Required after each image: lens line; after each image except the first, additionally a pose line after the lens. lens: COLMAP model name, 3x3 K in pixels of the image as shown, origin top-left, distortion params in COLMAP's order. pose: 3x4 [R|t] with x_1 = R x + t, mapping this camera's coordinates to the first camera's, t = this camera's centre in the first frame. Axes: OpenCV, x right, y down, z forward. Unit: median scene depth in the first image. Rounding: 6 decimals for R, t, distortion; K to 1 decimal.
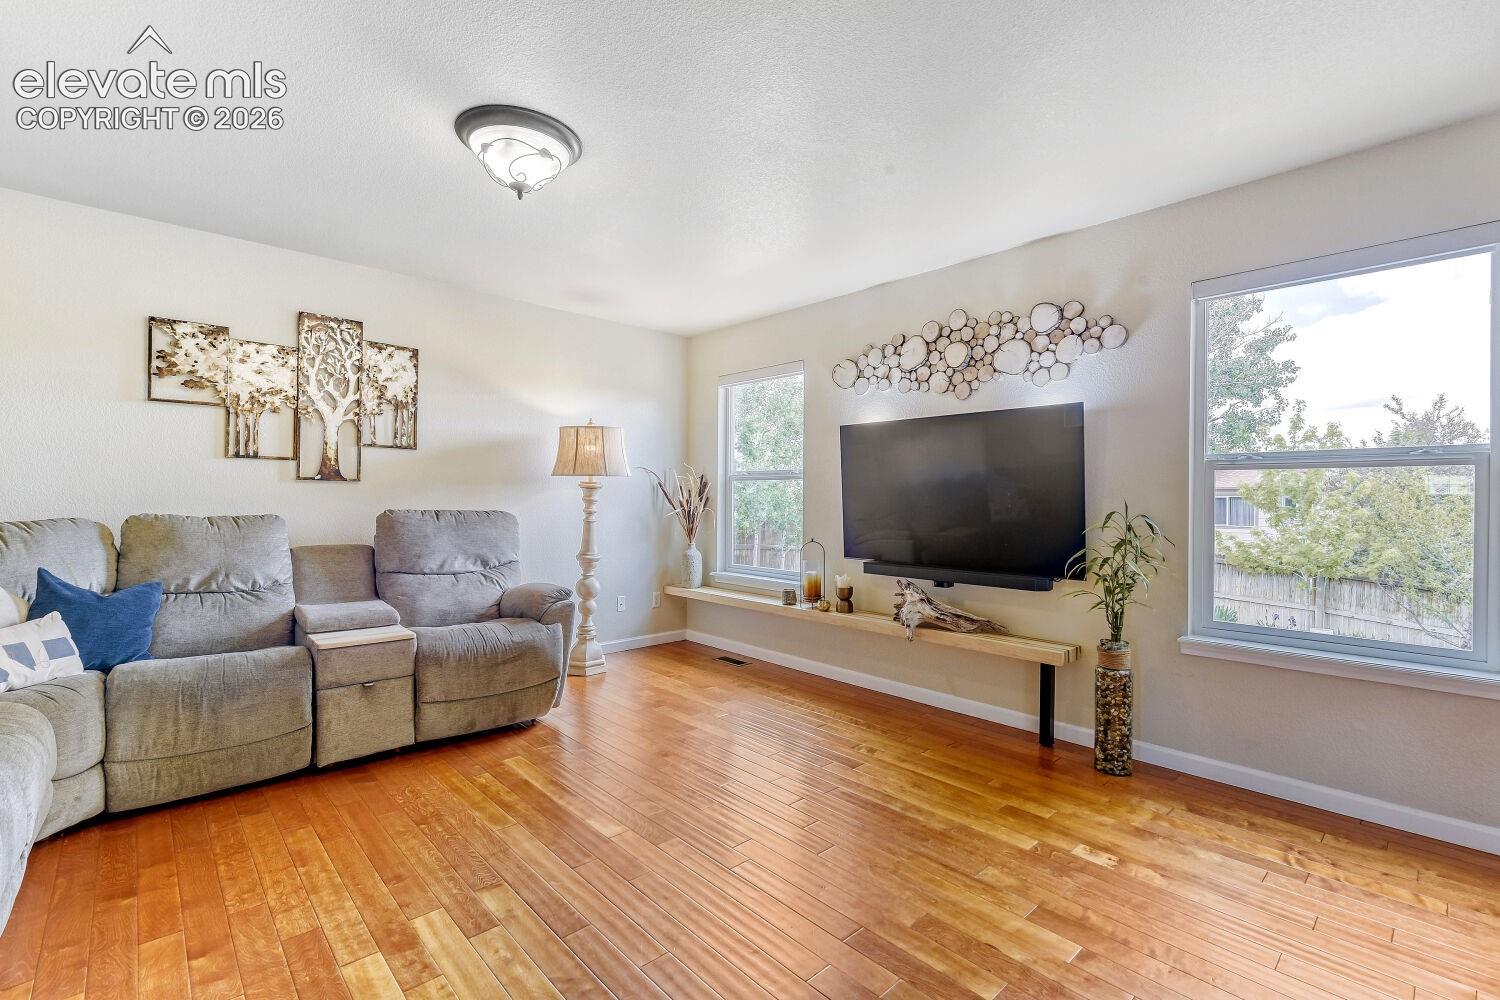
lens RADIAL K [[658.6, 0, 758.7], [0, 658.6, 505.0], [0, 0, 1]] dist [-0.000006, -0.003163]
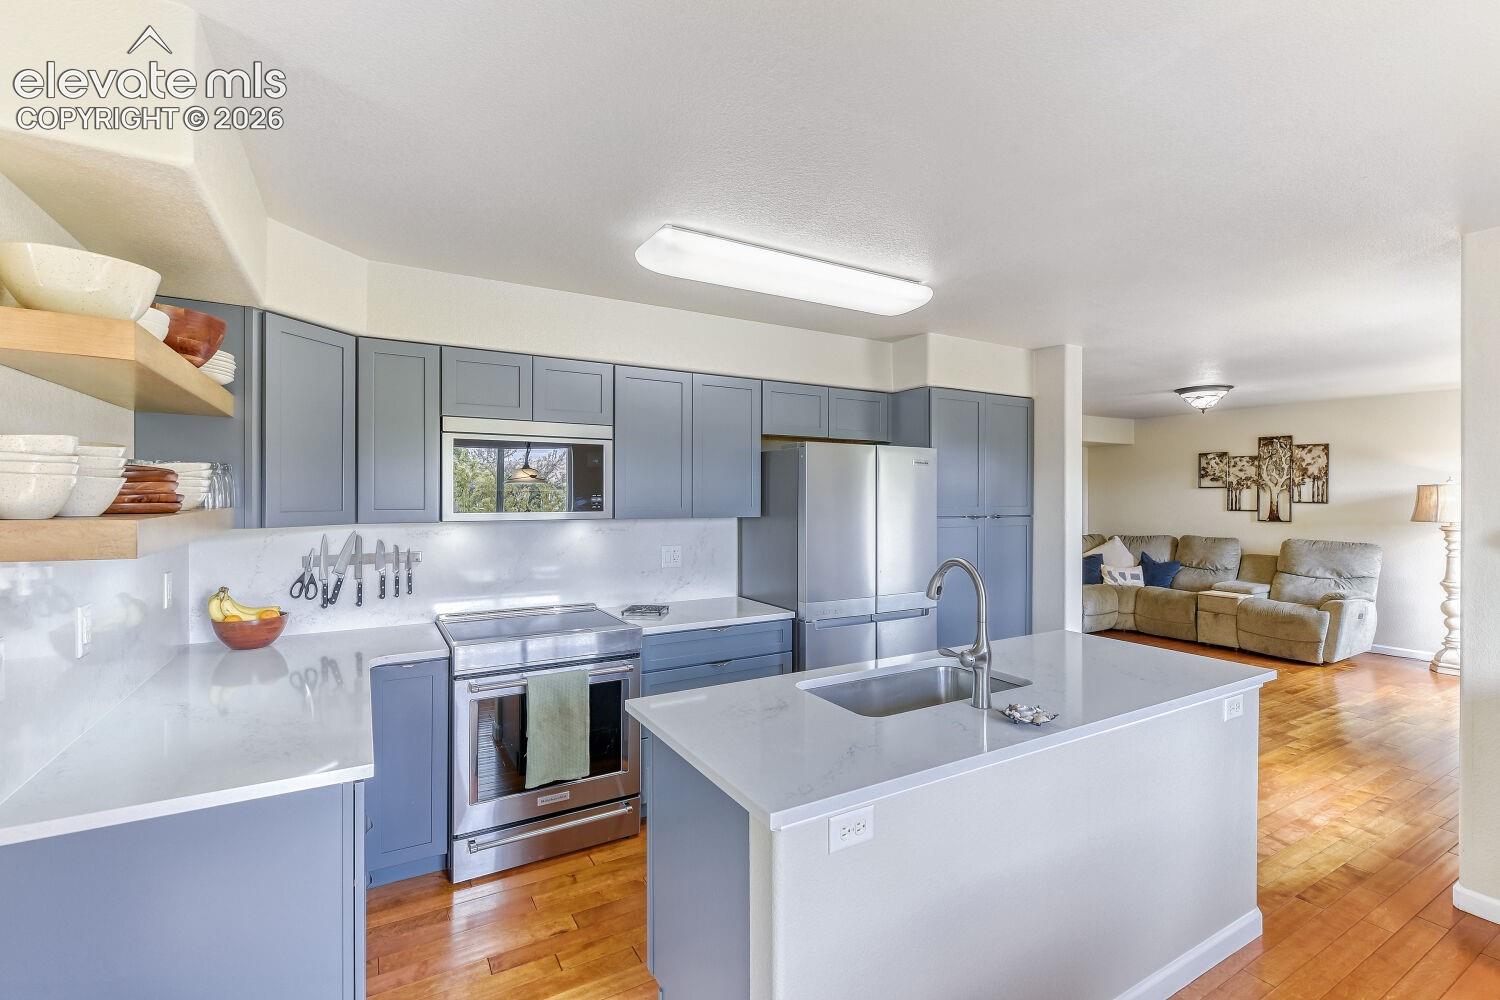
lens RADIAL K [[658.6, 0, 748.5], [0, 658.6, 498.4], [0, 0, 1]] dist [-0.000006, -0.003163]
pose [[-0.230768, -0.003846, -0.973001, 1.692206], [-0.012266, 0.999924, -0.001043, -0.090814], [0.972932, 0.011694, -0.230797, -0.055588]]
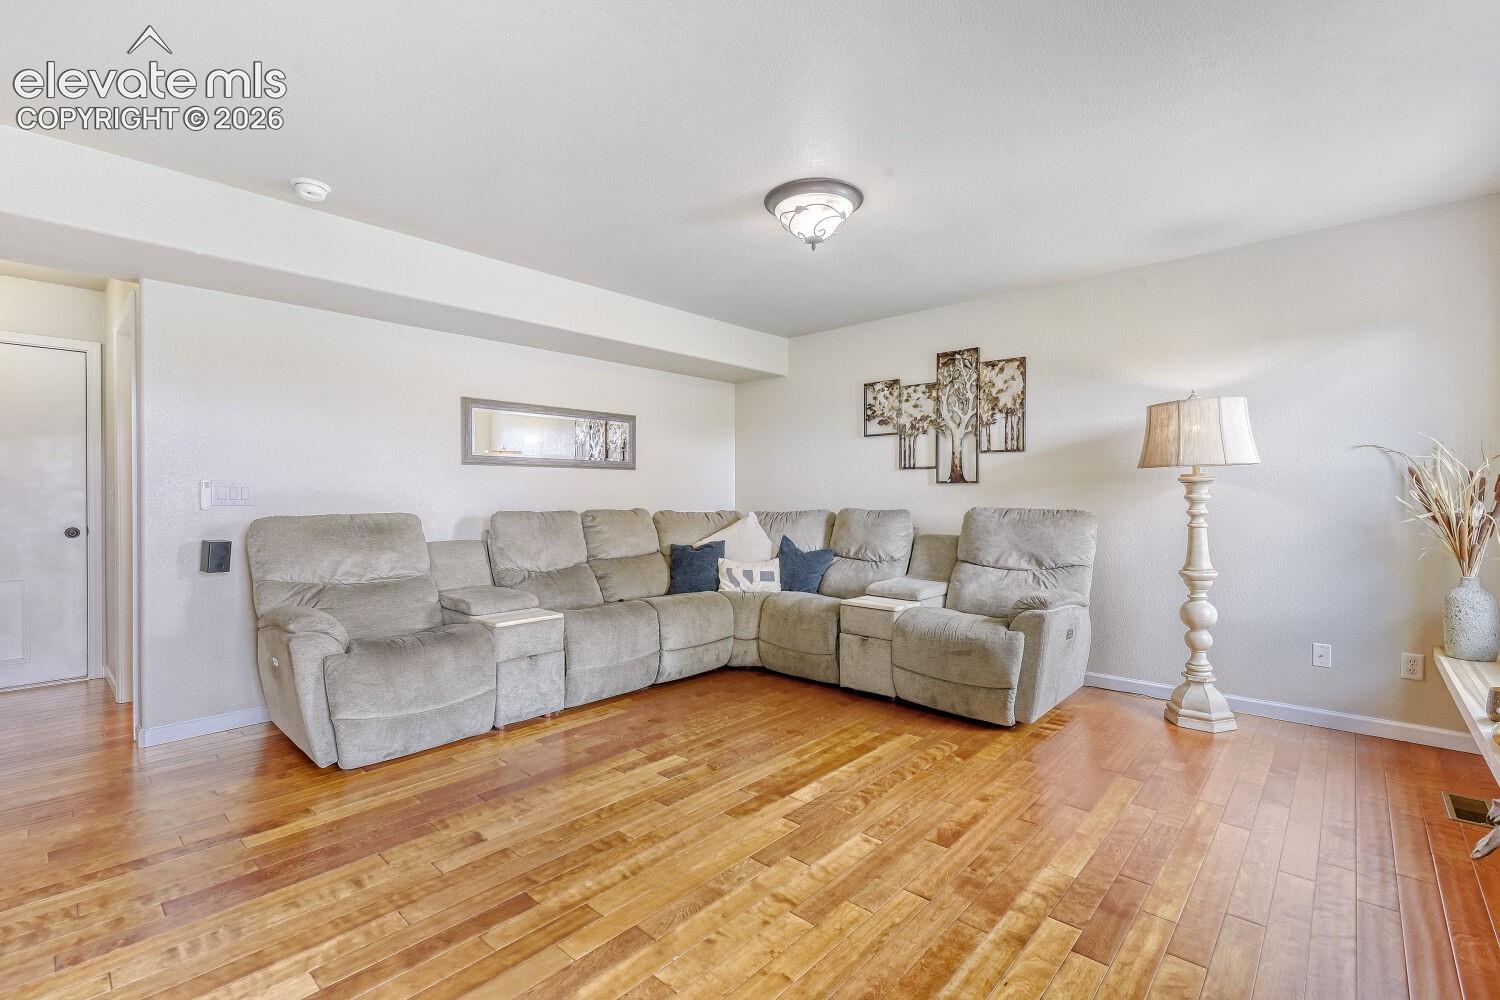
lens RADIAL K [[658.6, 0, 750.1], [0, 658.6, 499.8], [0, 0, 1]] dist [-0.000006, -0.003163]
pose [[0.078785, -0.002248, -0.996889, 0.592700], [-0.006886, 0.999972, -0.002799, 0.000059], [0.996868, 0.007085, 0.078768, 0.554448]]
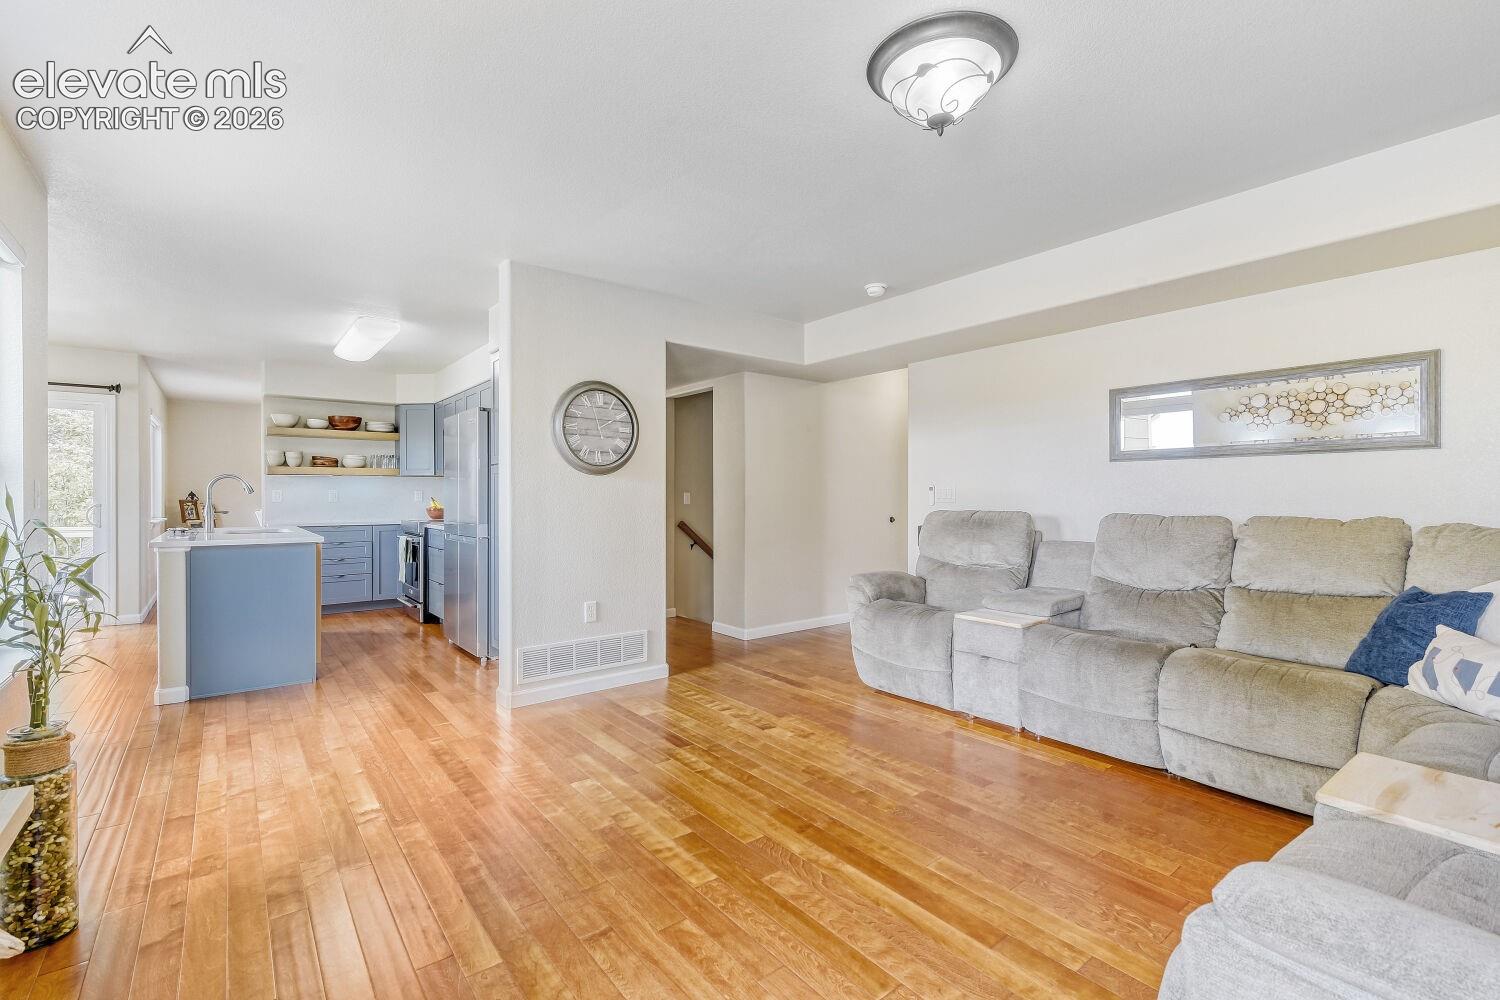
lens RADIAL K [[658.6, 0, 755.7], [0, 658.6, 496.2], [0, 0, 1]] dist [-0.000006, -0.003163]
pose [[-0.996933, -0.007873, 0.077857, -0.138324], [-0.007209, 0.999935, 0.008812, -0.012134], [-0.077922, 0.008224, -0.996926, 1.301089]]
